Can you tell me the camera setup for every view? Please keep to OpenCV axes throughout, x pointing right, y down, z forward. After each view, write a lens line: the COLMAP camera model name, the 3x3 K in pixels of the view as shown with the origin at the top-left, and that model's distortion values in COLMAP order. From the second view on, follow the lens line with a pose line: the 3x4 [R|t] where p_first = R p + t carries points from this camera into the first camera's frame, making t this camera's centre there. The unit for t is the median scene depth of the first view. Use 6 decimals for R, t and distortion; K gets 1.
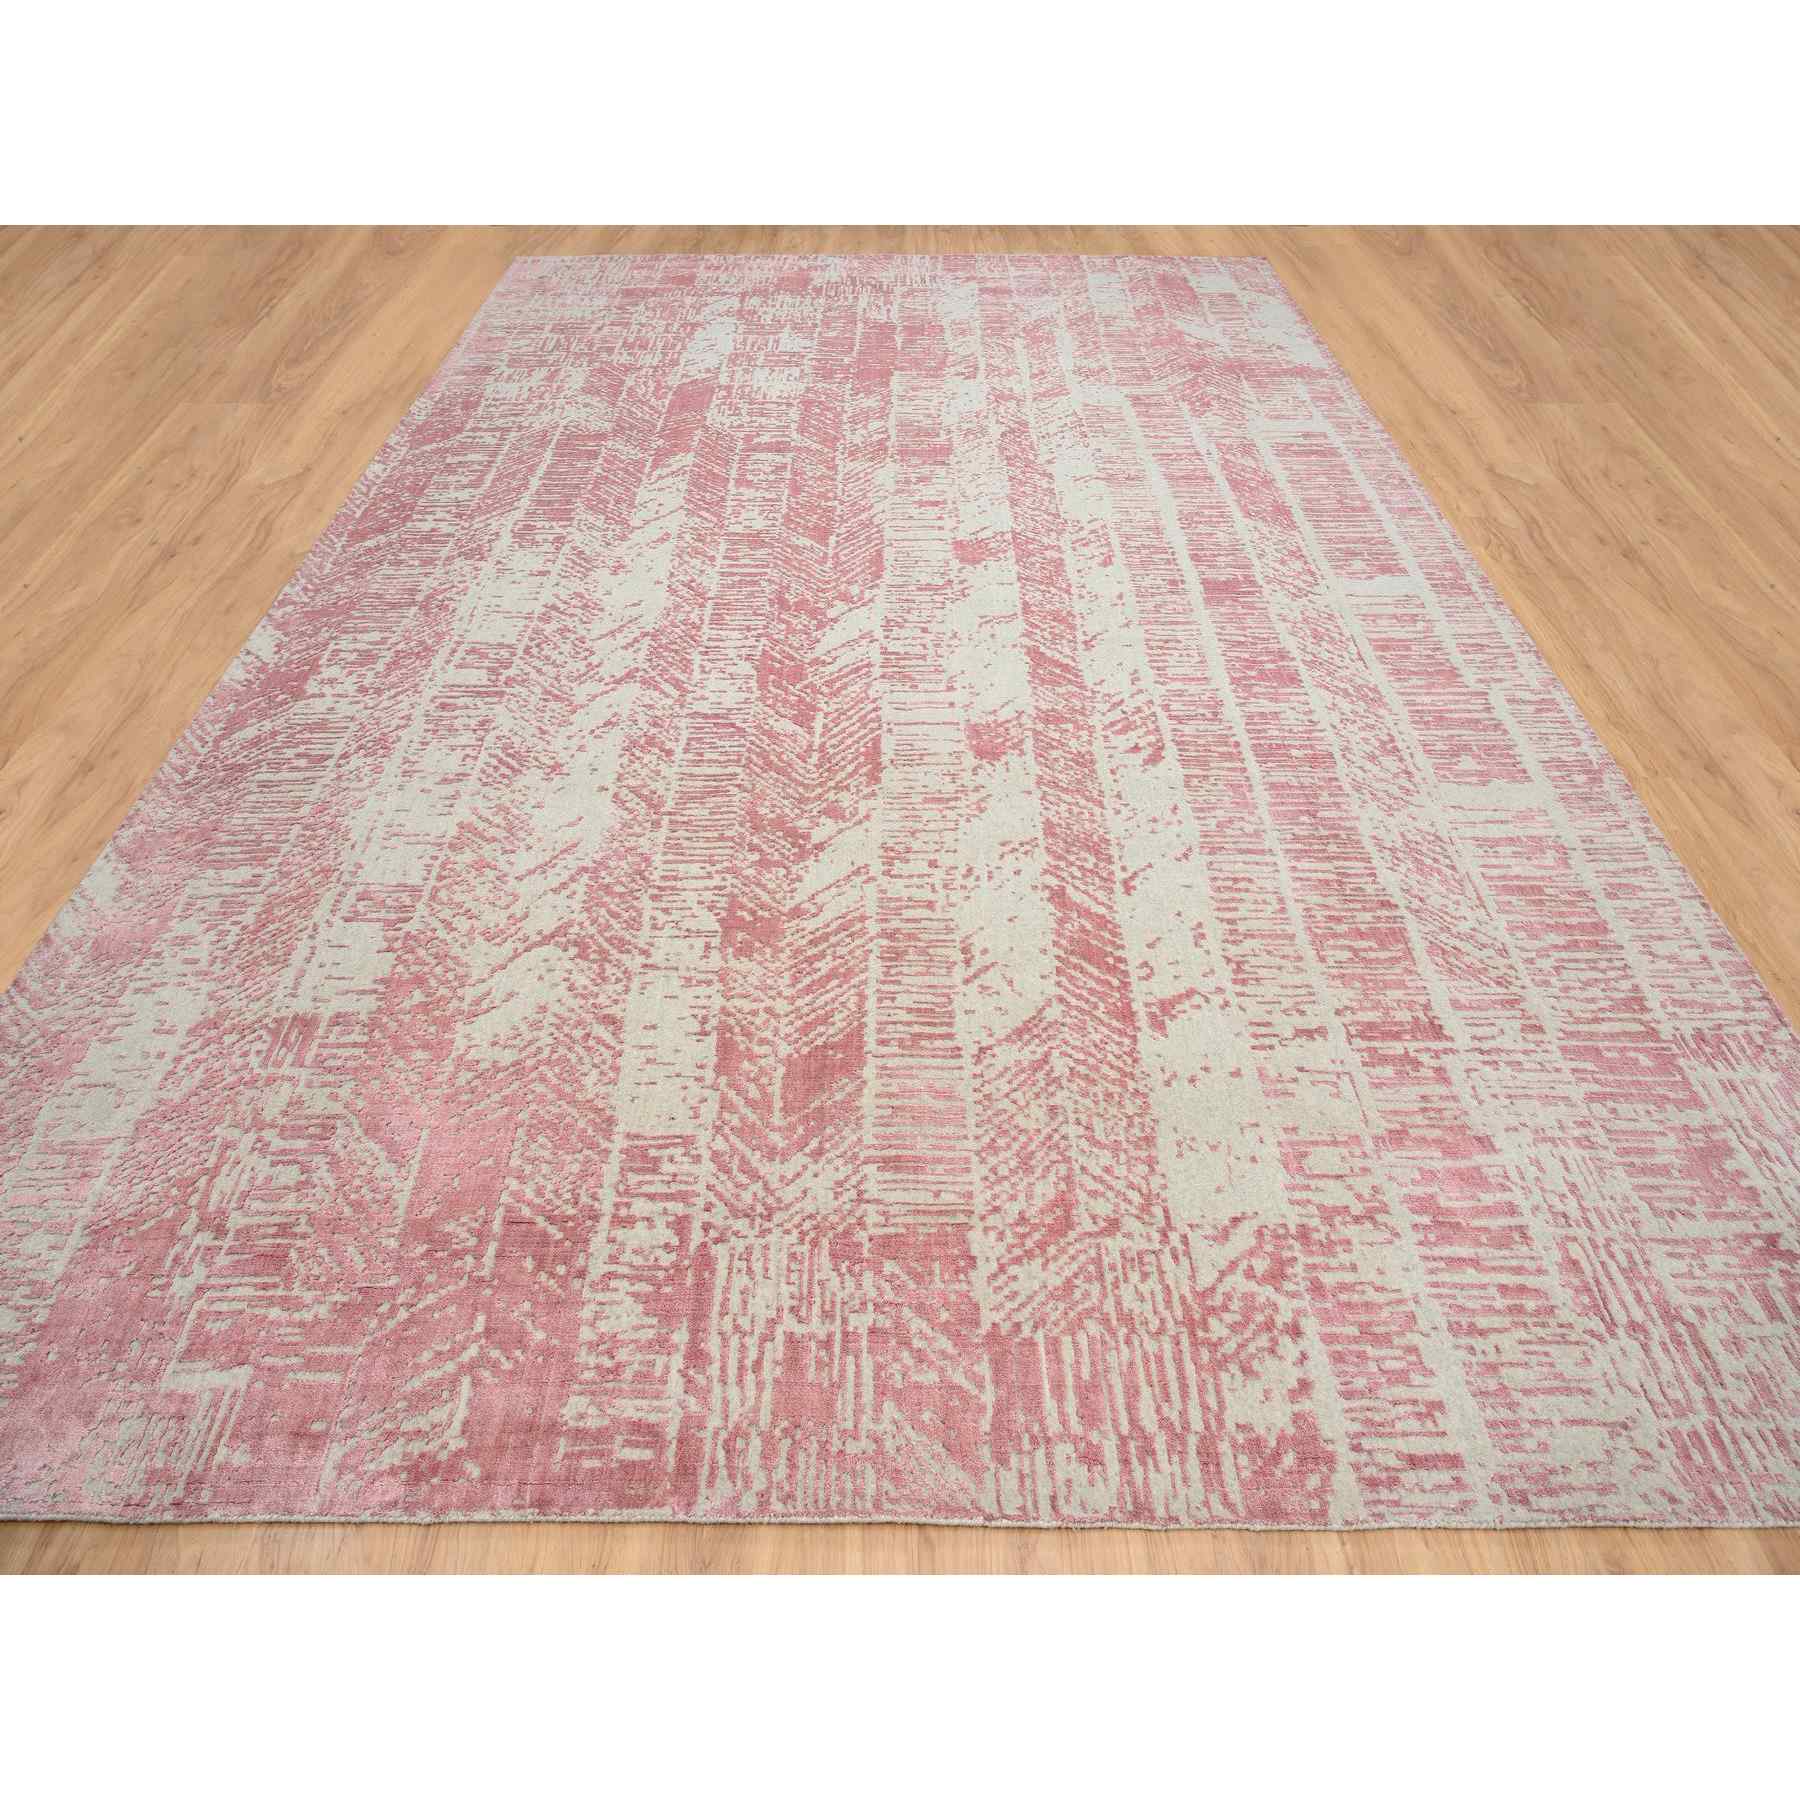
lens RADIAL K [[2864.8, 0, 900.0], [0, 2864.8, 900.0], [0, 0, 1]] dist [0.000700, 0.145013]
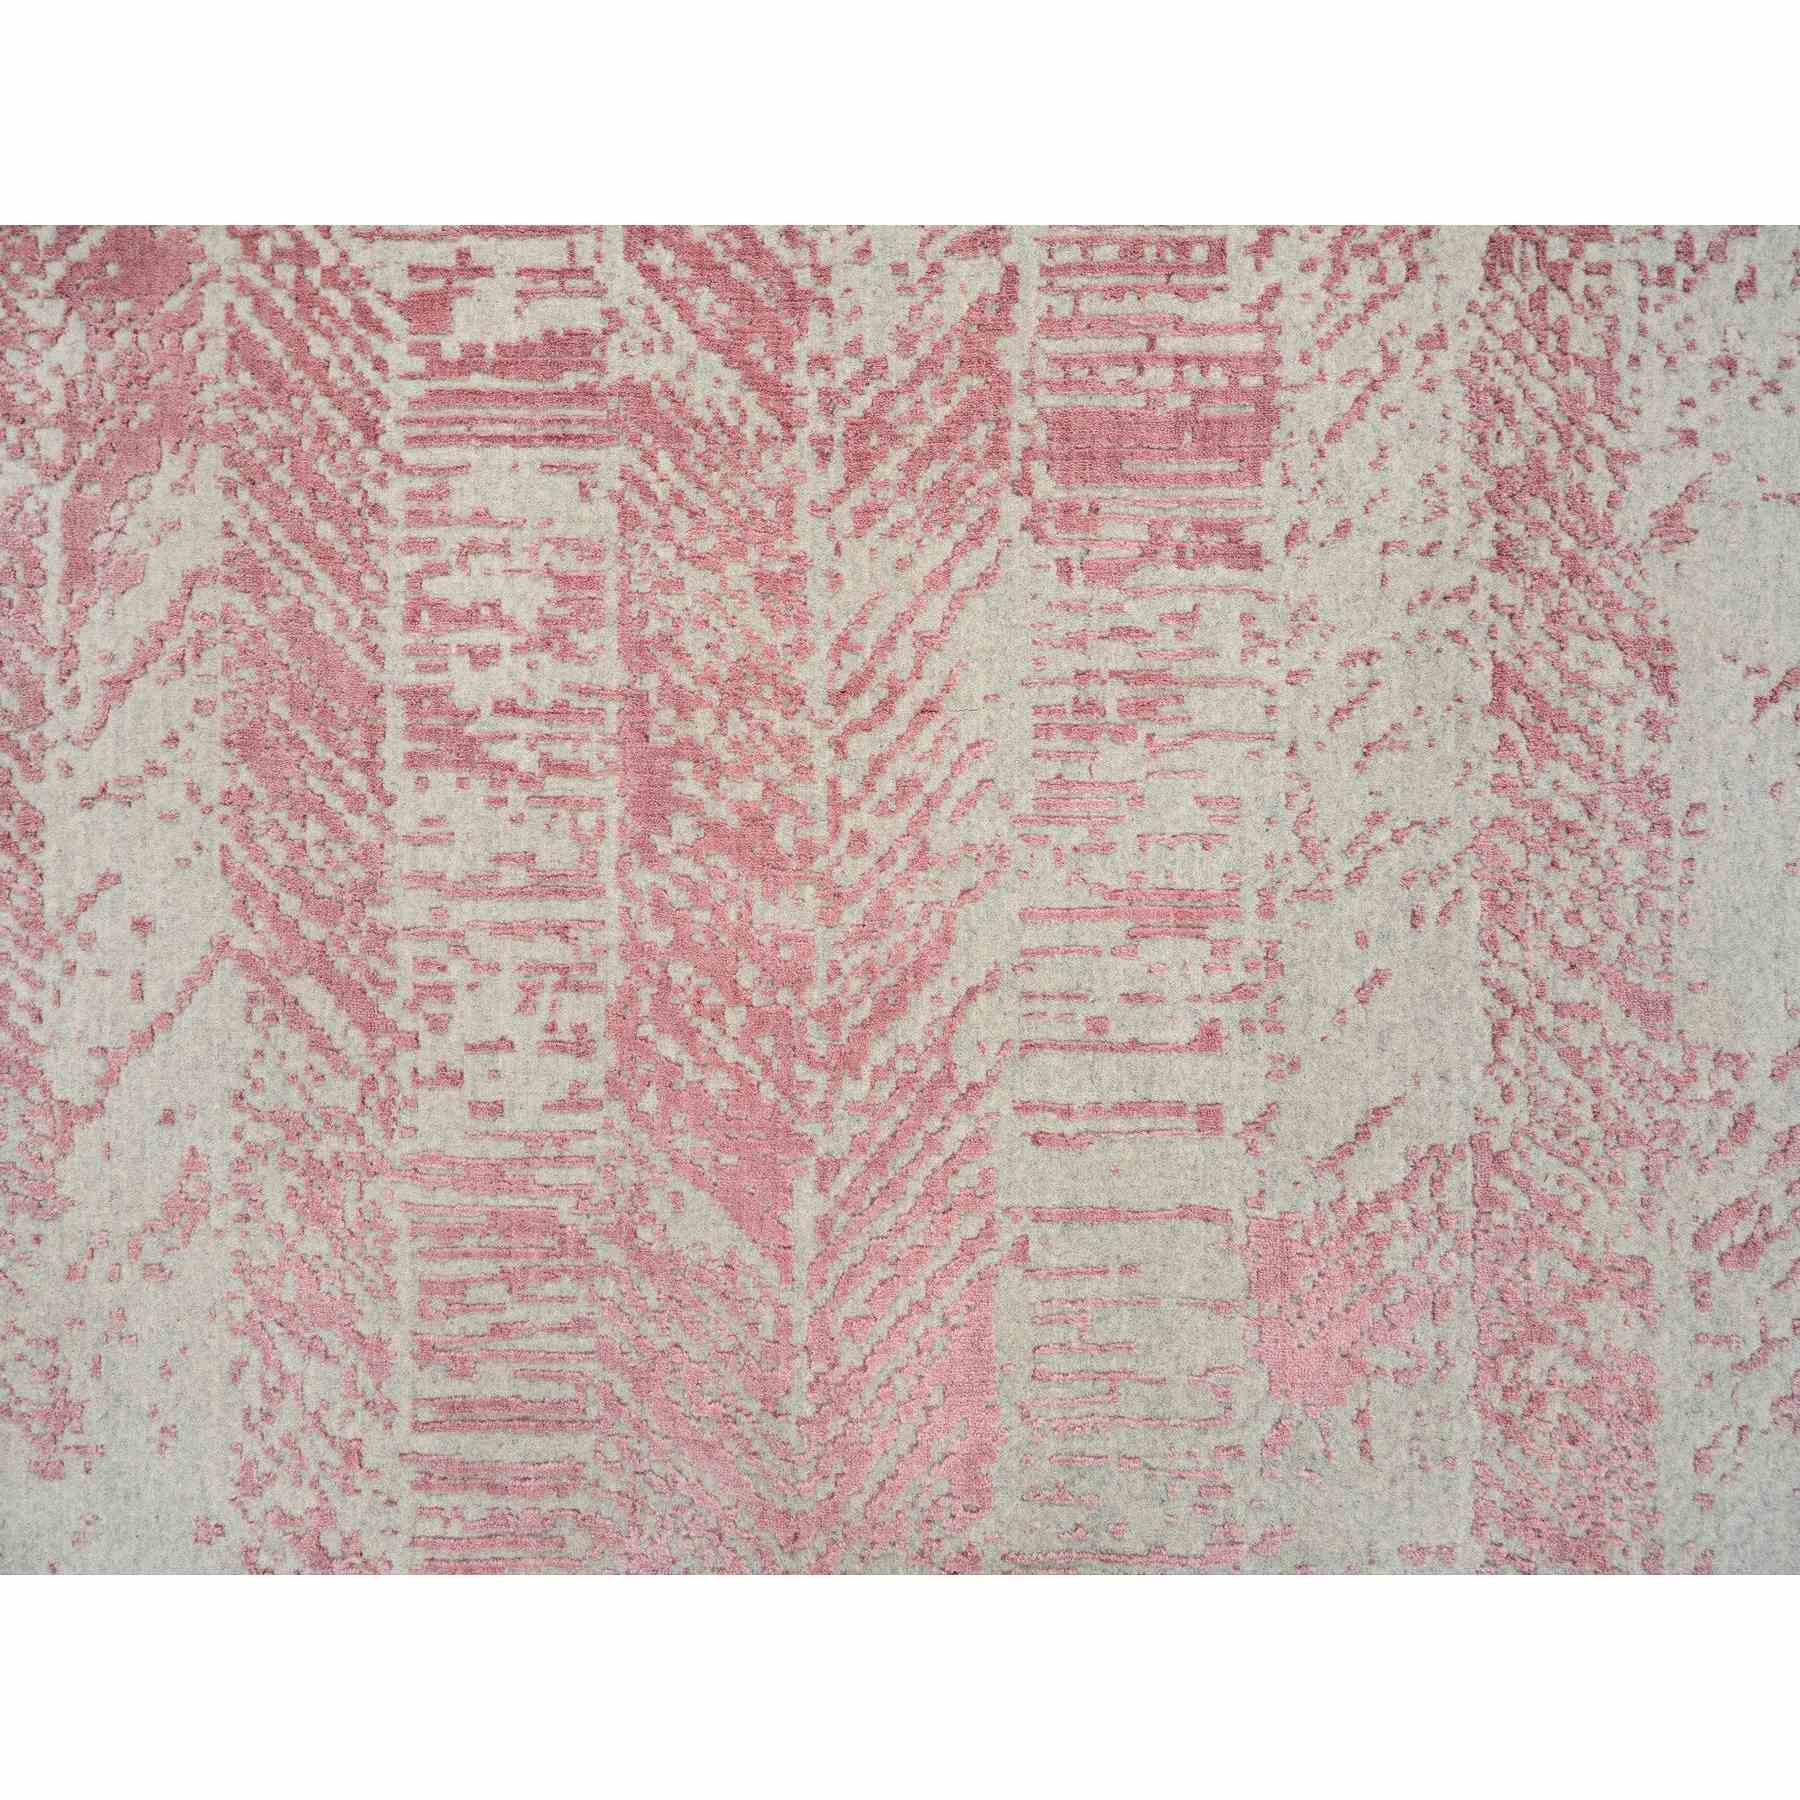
lens RADIAL K [[2864.8, 0, 900.0], [0, 2864.8, 900.0], [0, 0, 1]] dist [0.000700, 0.145013]
pose [[0.998803, 0.003396, -0.048800, -0.001405], [0.043212, 0.406331, 0.912704, -0.372917], [0.022929, -0.913720, 0.405697, 0.890505]]
